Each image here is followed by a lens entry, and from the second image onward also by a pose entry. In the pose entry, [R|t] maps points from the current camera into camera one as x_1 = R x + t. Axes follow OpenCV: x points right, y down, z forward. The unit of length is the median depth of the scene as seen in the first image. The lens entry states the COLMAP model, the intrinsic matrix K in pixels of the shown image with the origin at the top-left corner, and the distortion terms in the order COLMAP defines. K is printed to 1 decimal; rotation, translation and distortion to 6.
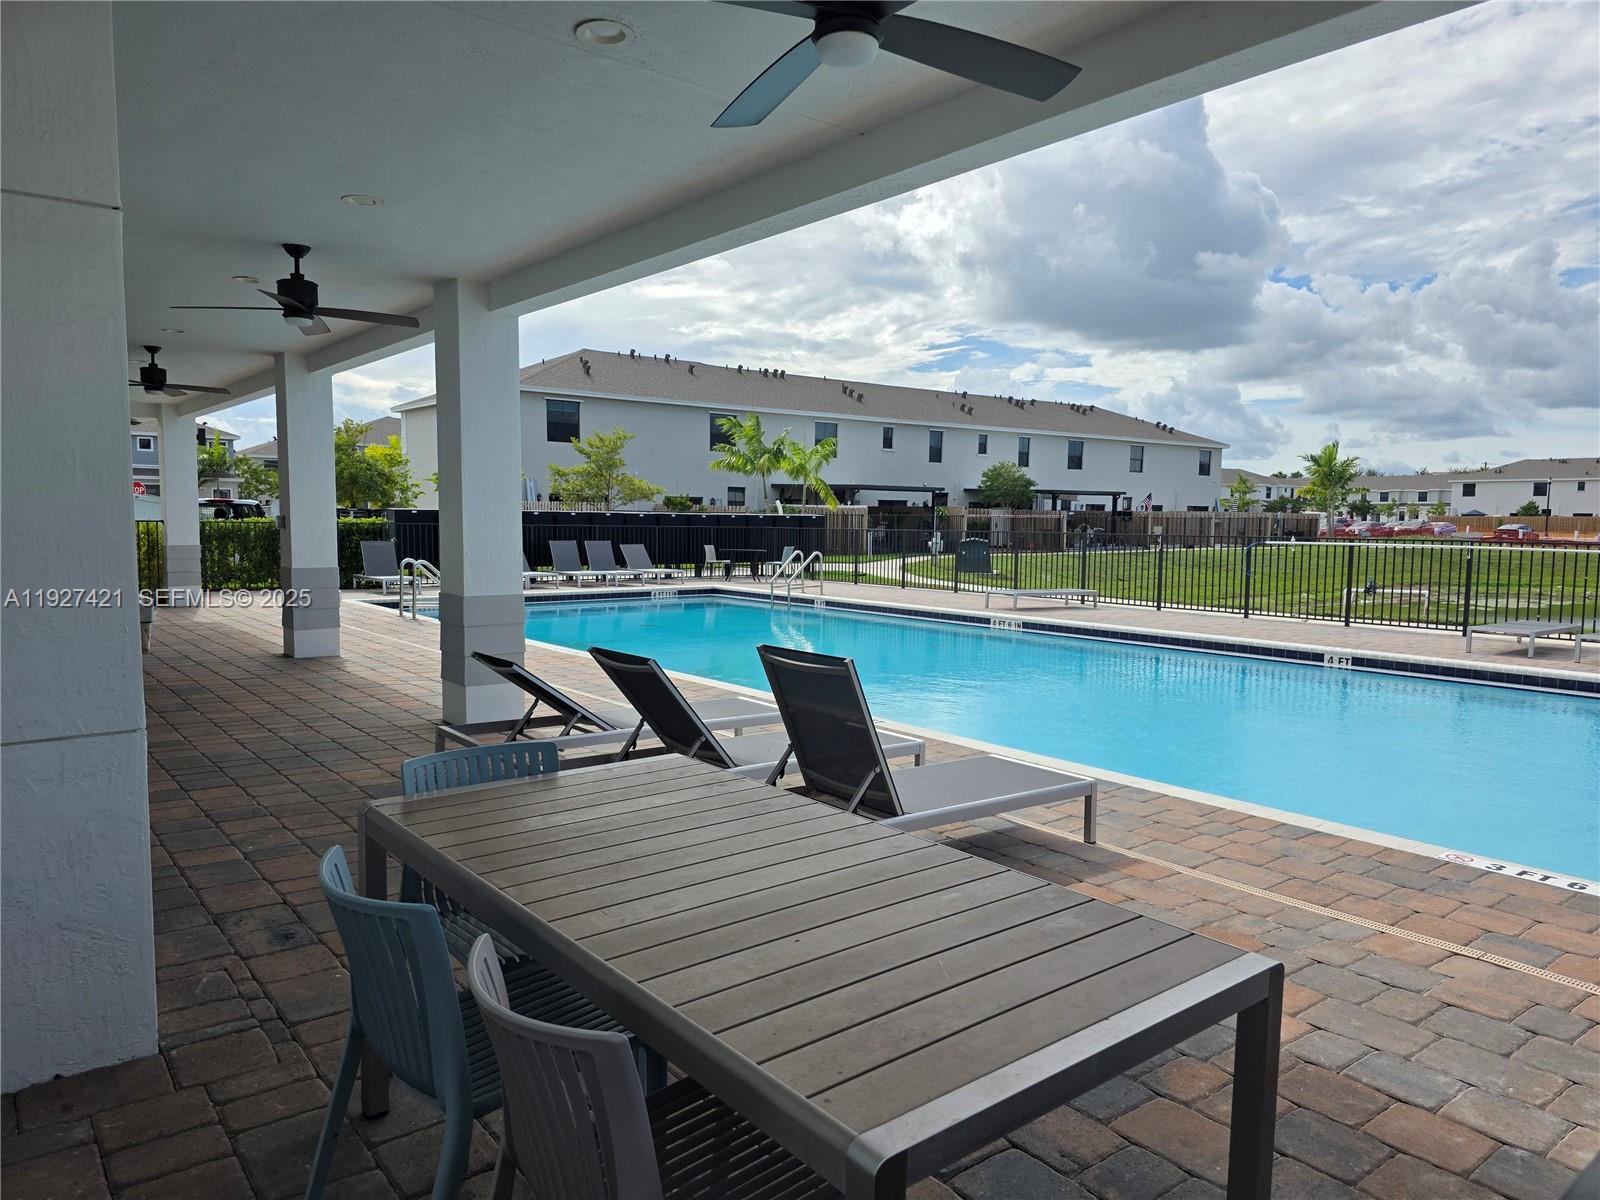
lens RADIAL K [[1074.5, 0, 808.1], [0, 1074.5, 595.9], [0, 0, 1]] dist [0.052431, -0.042463]
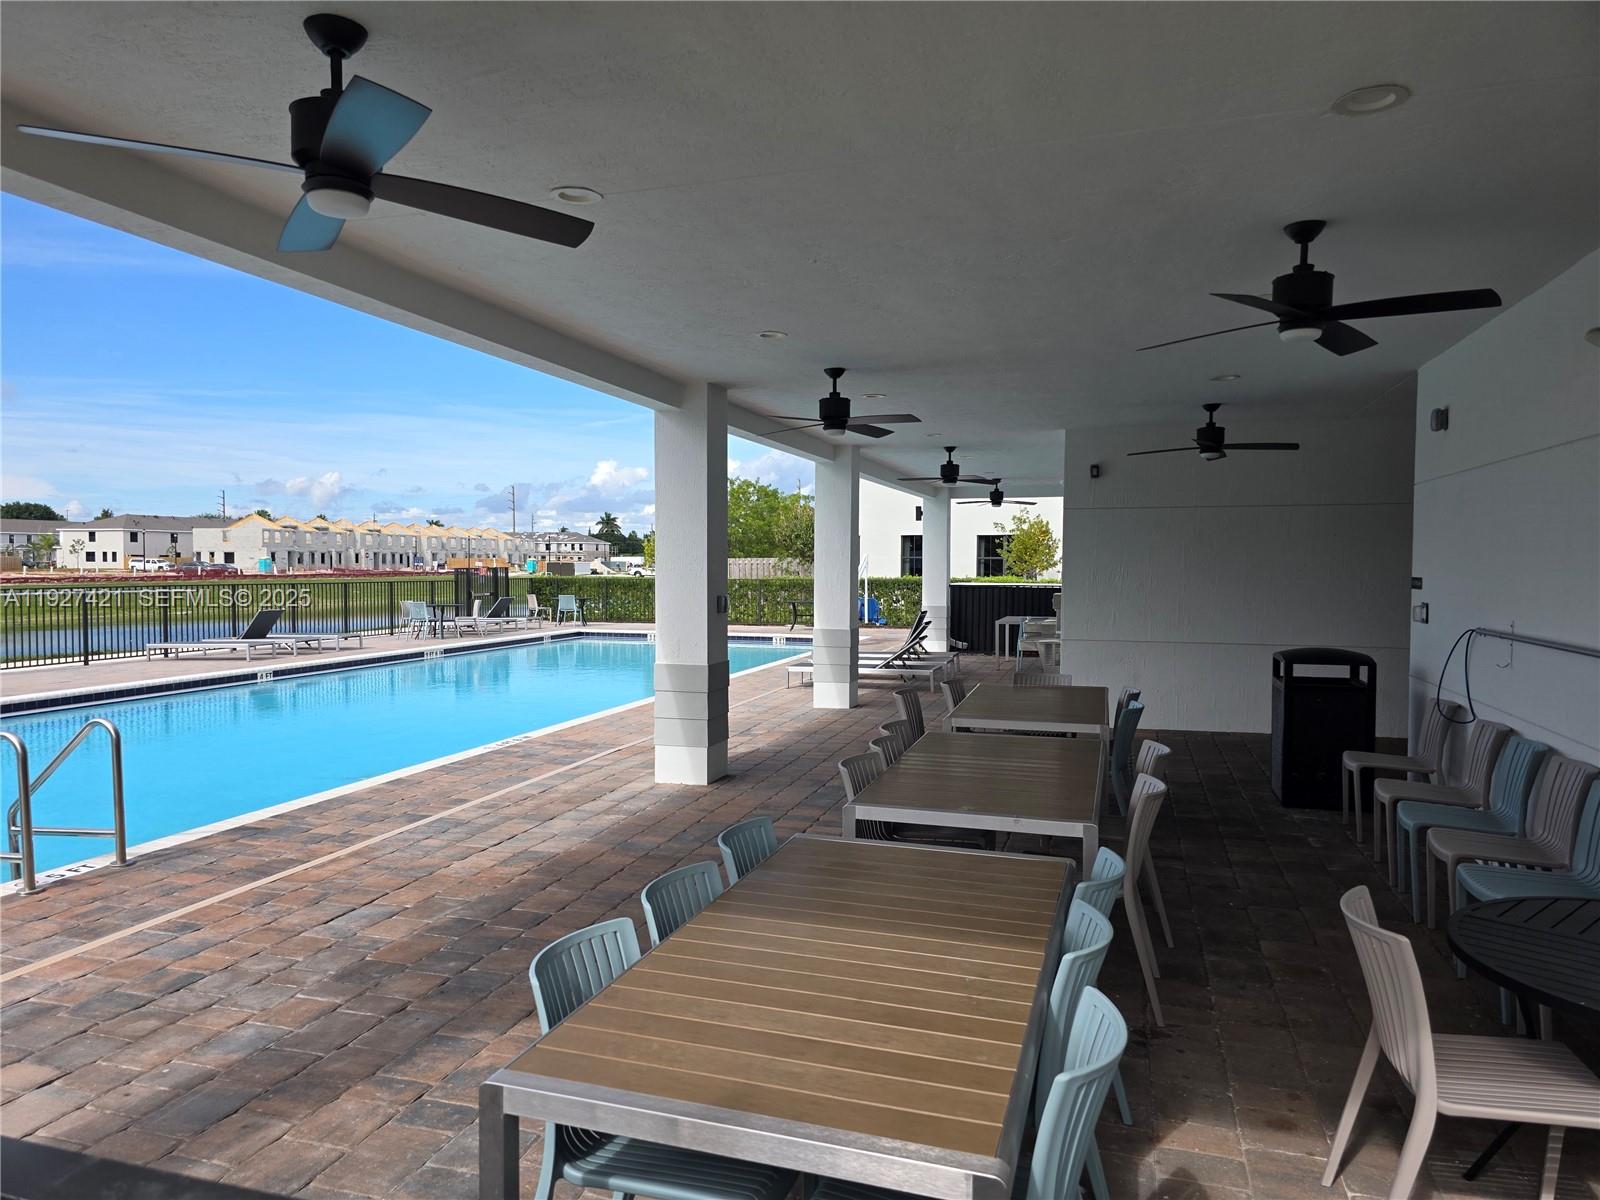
lens RADIAL K [[1074.5, 0, 796.1], [0, 1074.5, 590.4], [0, 0, 1]] dist [0.052431, -0.042463]
pose [[-0.542134, -0.036774, 0.839487, -0.321738], [0.058436, 0.994973, 0.081322, -0.037284], [-0.838258, 0.093144, -0.537260, 0.412801]]
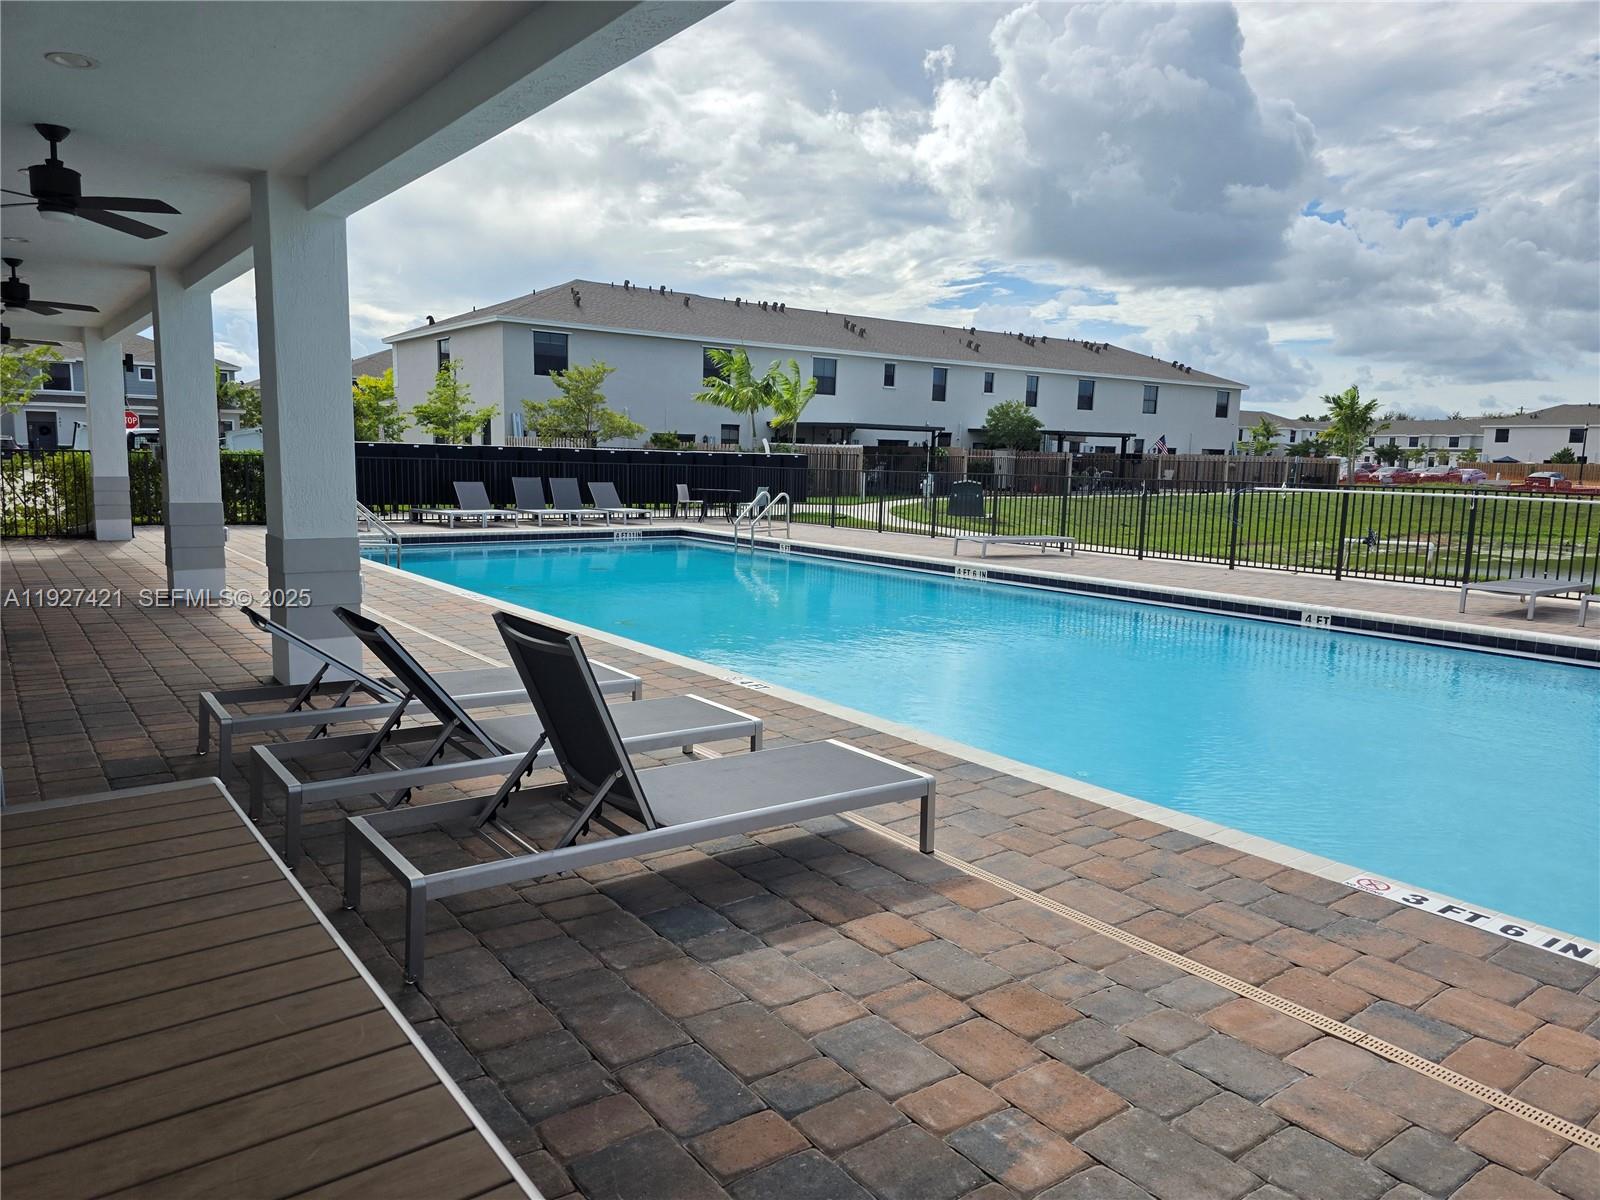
lens RADIAL K [[1074.5, 0, 793.1], [0, 1074.5, 591.8], [0, 0, 1]] dist [0.052431, -0.042463]
pose [[0.999450, 0.015352, -0.029378, 0.021266], [-0.013813, 0.998557, 0.051889, -0.001436], [0.030132, -0.051454, 0.998221, 0.021686]]
